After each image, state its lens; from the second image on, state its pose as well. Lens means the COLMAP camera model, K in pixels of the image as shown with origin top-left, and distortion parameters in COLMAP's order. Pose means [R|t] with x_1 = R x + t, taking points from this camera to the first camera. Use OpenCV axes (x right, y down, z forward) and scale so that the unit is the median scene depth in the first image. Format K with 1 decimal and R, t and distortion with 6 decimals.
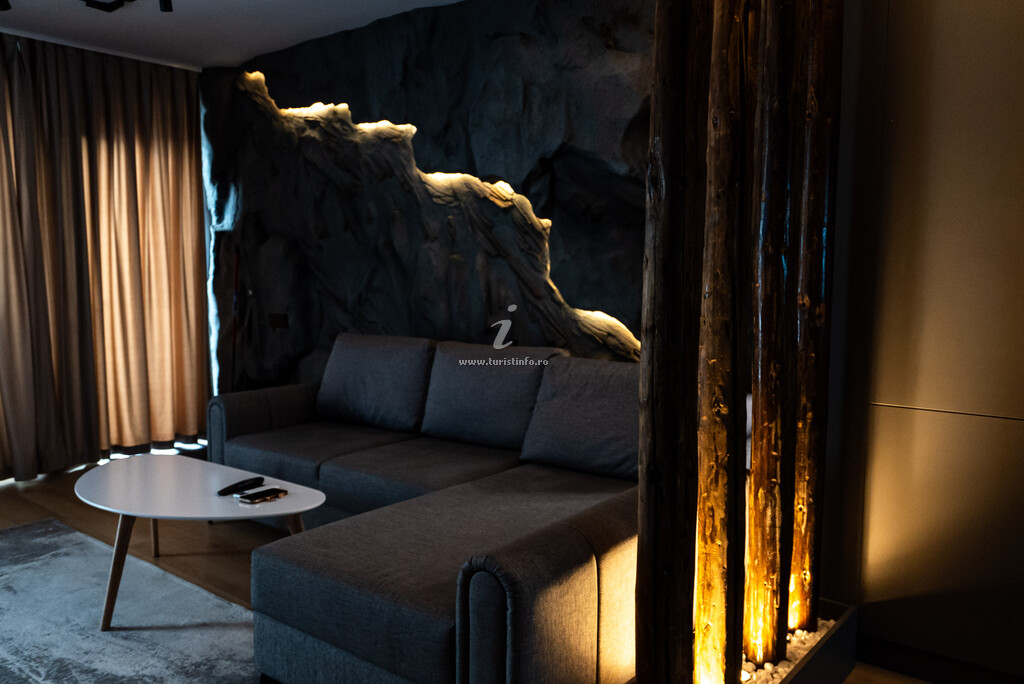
lens RADIAL K [[807.5, 0, 512.0], [0, 807.5, 342.0], [0, 0, 1]] dist [0.006715, 0.002037]
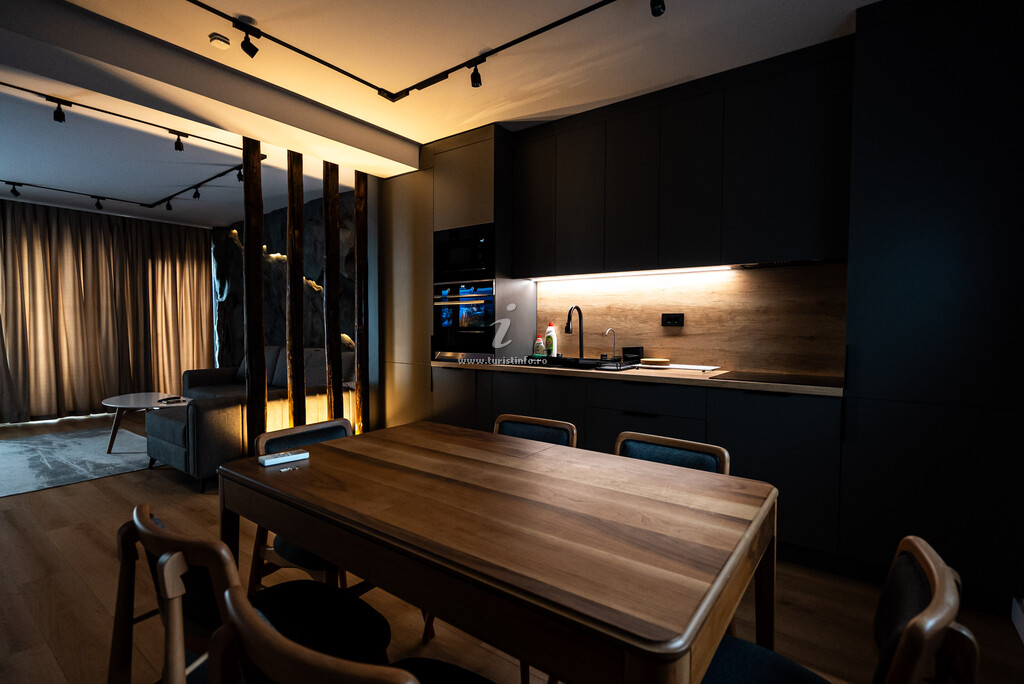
lens RADIAL K [[484.4, 0, 512.0], [0, 484.4, 342.0], [0, 0, 1]] dist [-0.001438, 0.000118]
pose [[0.999337, -0.001568, 0.036374, 0.493055], [0.003692, 0.998287, -0.058393, 0.064634], [-0.036220, 0.058488, 0.997631, -0.409159]]
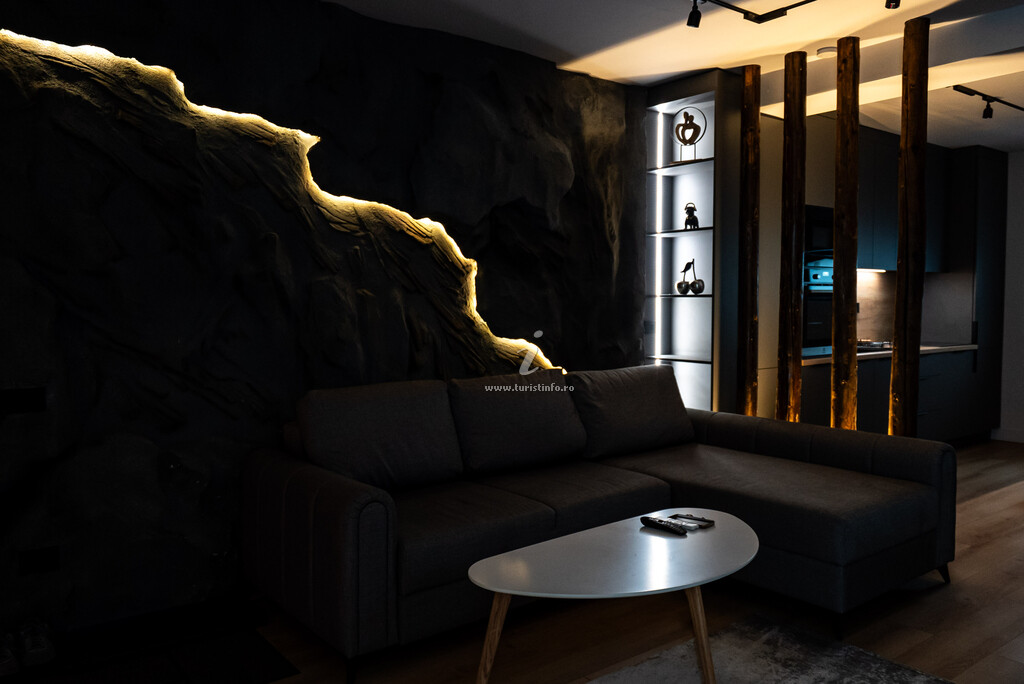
lens RADIAL K [[769.4, 0, 512.0], [0, 769.4, 342.0], [0, 0, 1]] dist [0.011012, -0.000440]
pose [[0.229516, -0.056655, 0.971654, -0.899169], [0.094000, 0.994928, 0.035808, -0.066938], [-0.968755, 0.083117, 0.233678, 0.663047]]
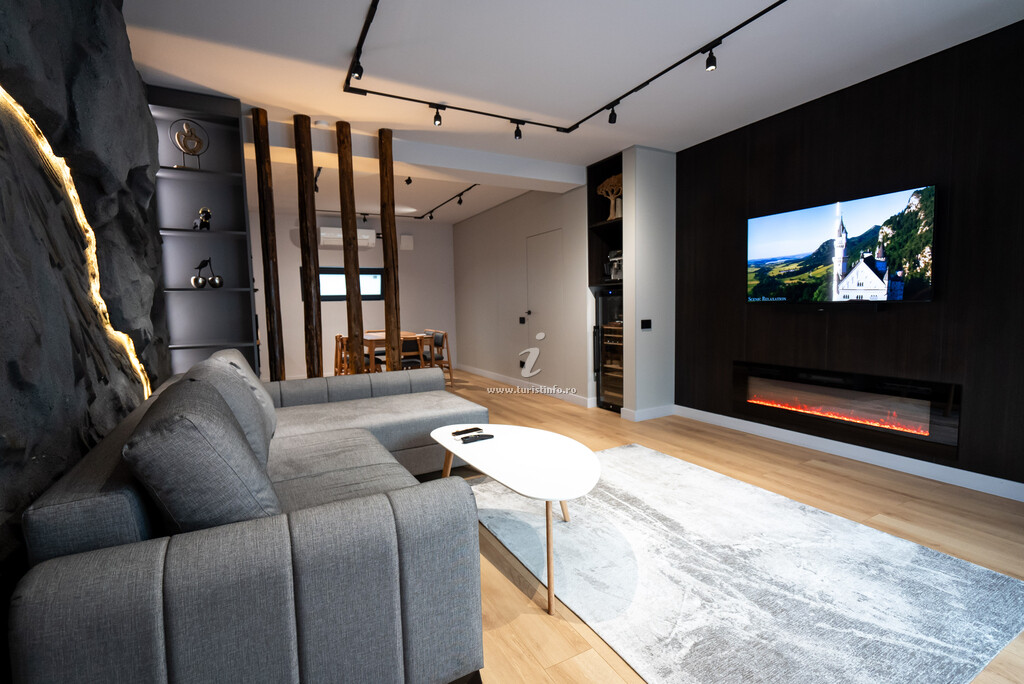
lens RADIAL K [[460.8, 0, 512.0], [0, 460.8, 342.0], [0, 0, 1]] dist [-0.001641, -0.000145]
pose [[-0.924293, -0.008427, 0.381592, -0.500187], [0.059520, 0.984344, 0.165907, -0.081514], [-0.377015, 0.176059, -0.909320, 1.198734]]
